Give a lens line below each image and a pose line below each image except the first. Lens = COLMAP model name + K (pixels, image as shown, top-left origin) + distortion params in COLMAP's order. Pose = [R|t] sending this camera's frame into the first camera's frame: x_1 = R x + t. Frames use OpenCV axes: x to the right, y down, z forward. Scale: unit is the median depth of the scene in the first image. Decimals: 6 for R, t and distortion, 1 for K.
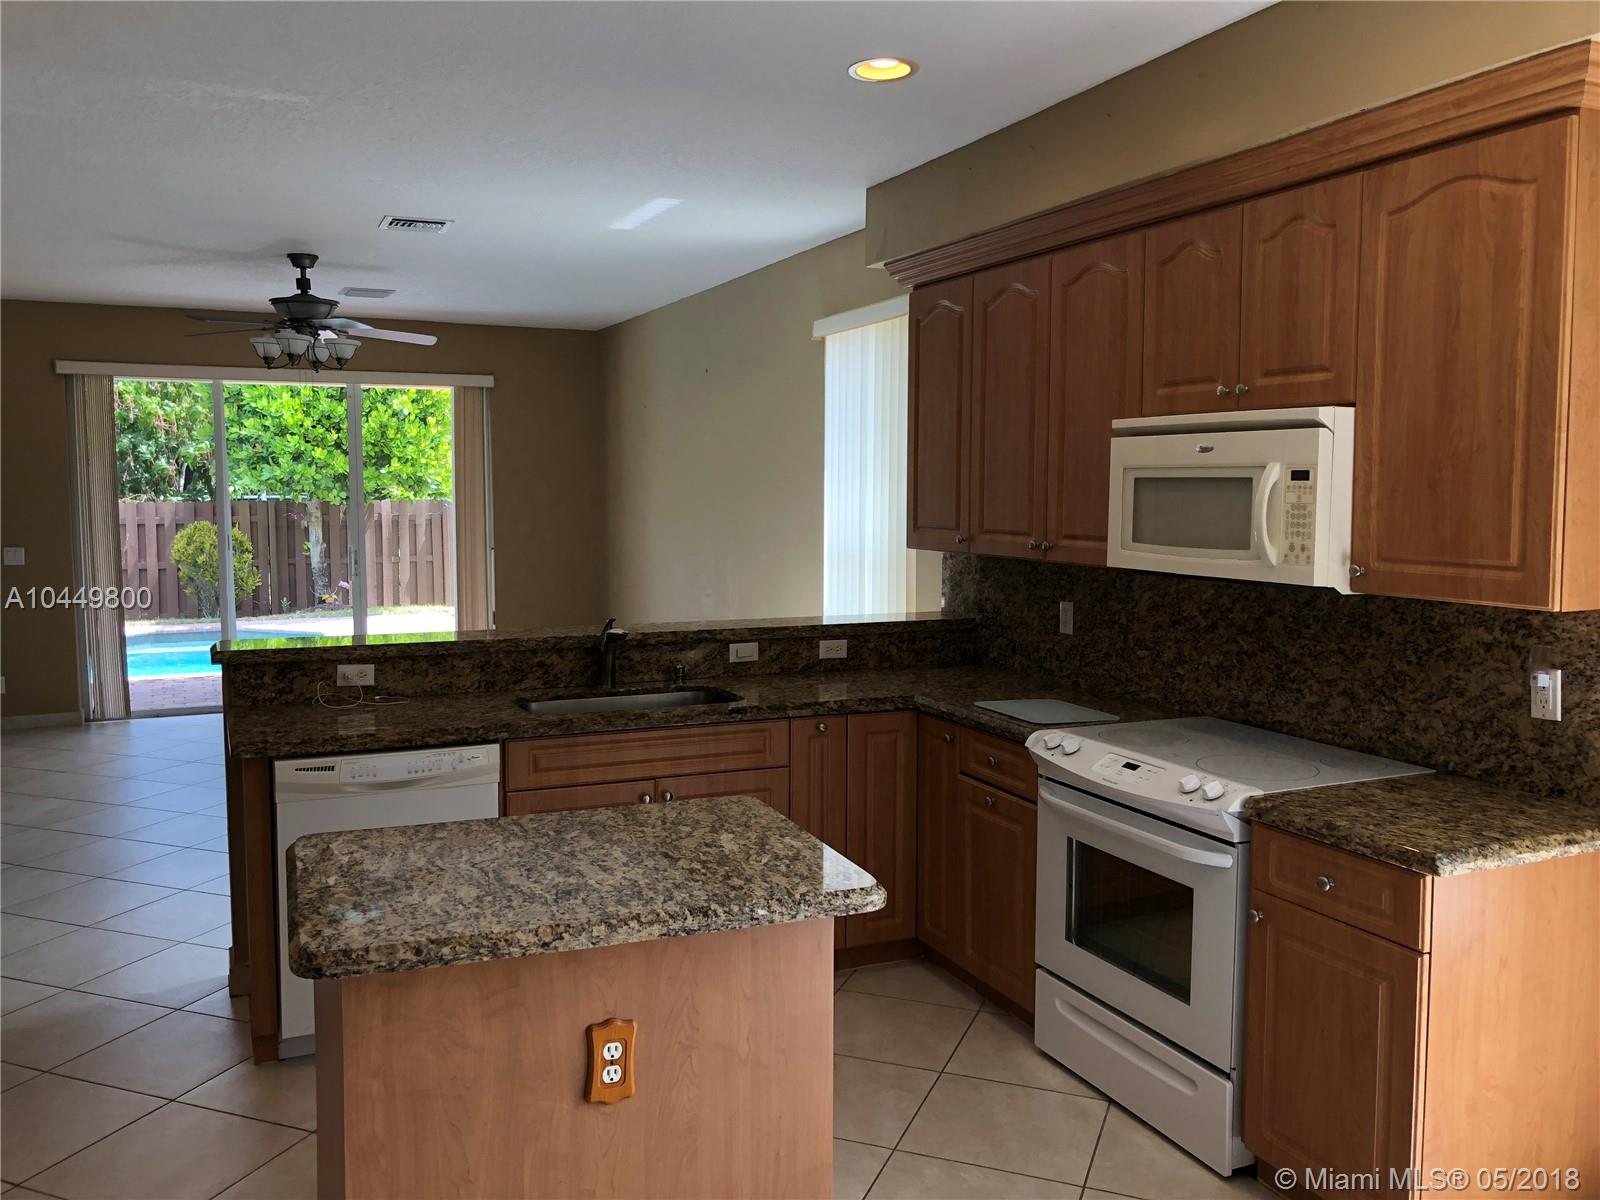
lens RADIAL K [[1305.5, 0, 801.0], [0, 1305.5, 599.7], [0, 0, 1]] dist [0.029548, -0.027899]
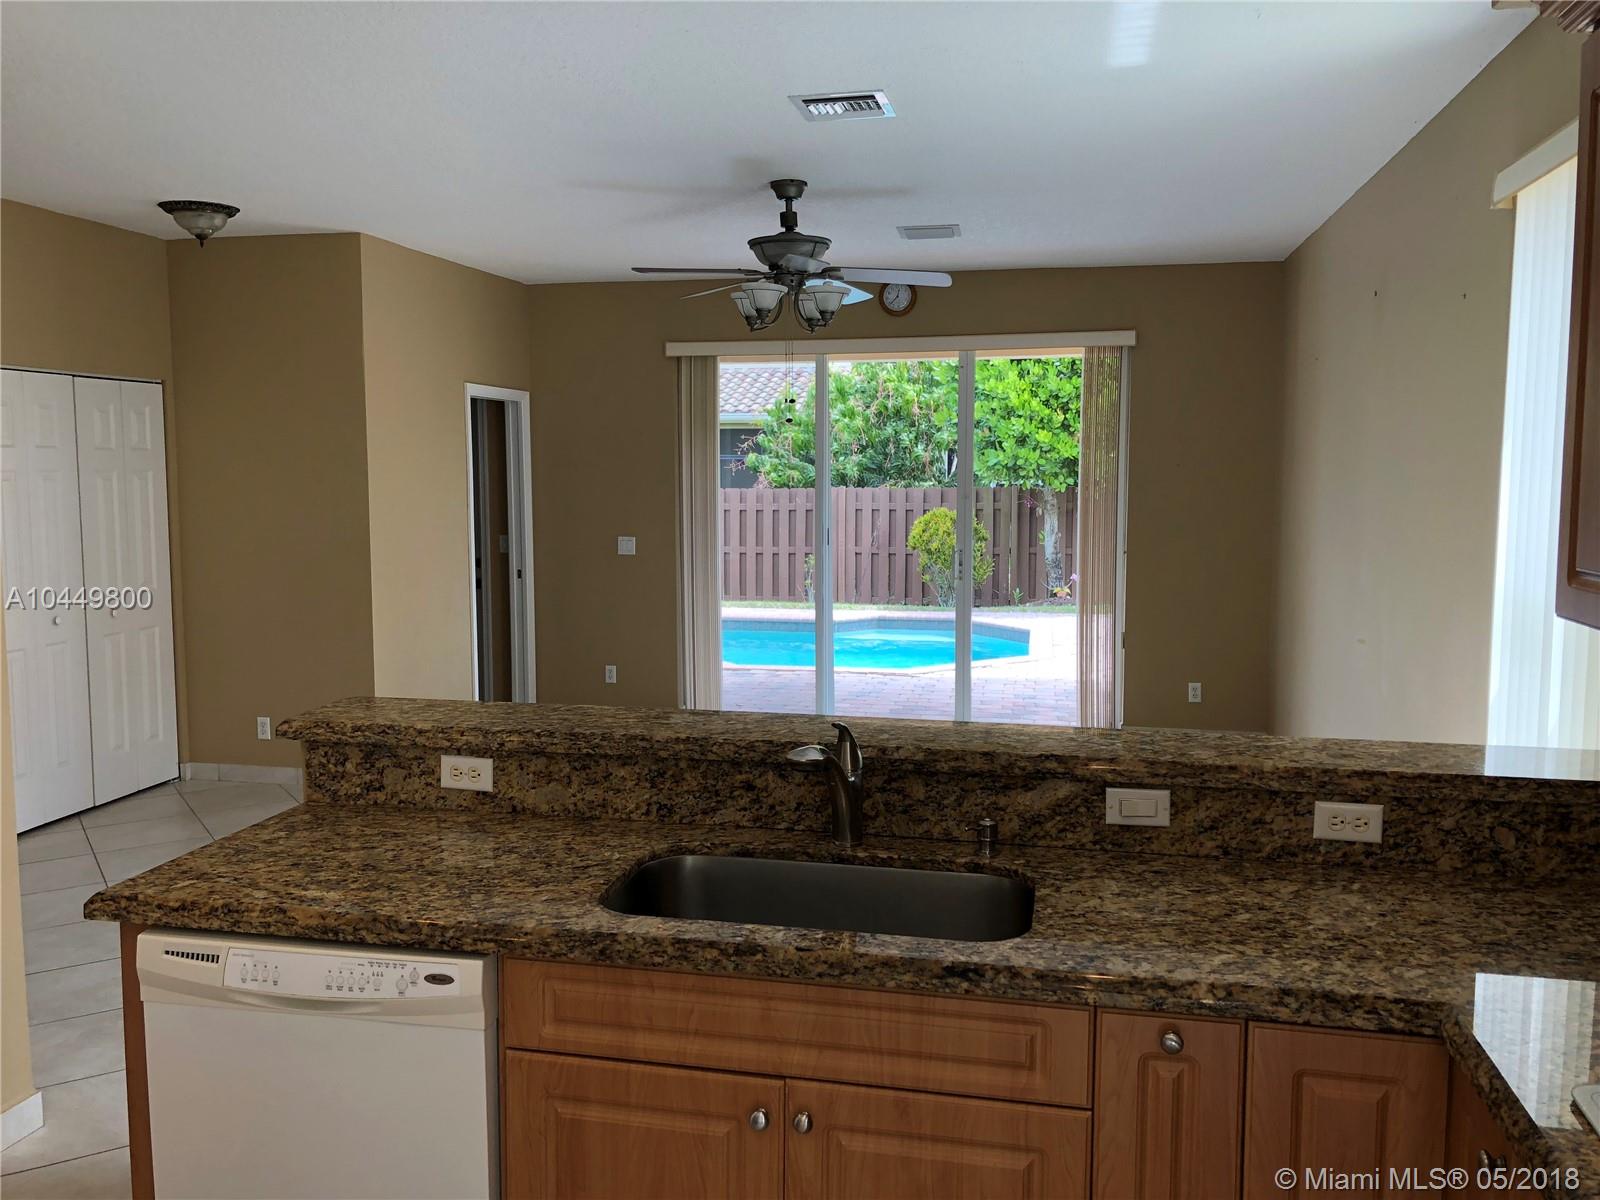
lens RADIAL K [[1305.5, 0, 792.9], [0, 1305.5, 596.2], [0, 0, 1]] dist [0.029548, -0.027899]
pose [[0.802462, 0.055790, -0.594090, 0.110108], [-0.050109, 0.998403, 0.026075, -0.035905], [0.594596, 0.008845, 0.803976, 0.386103]]
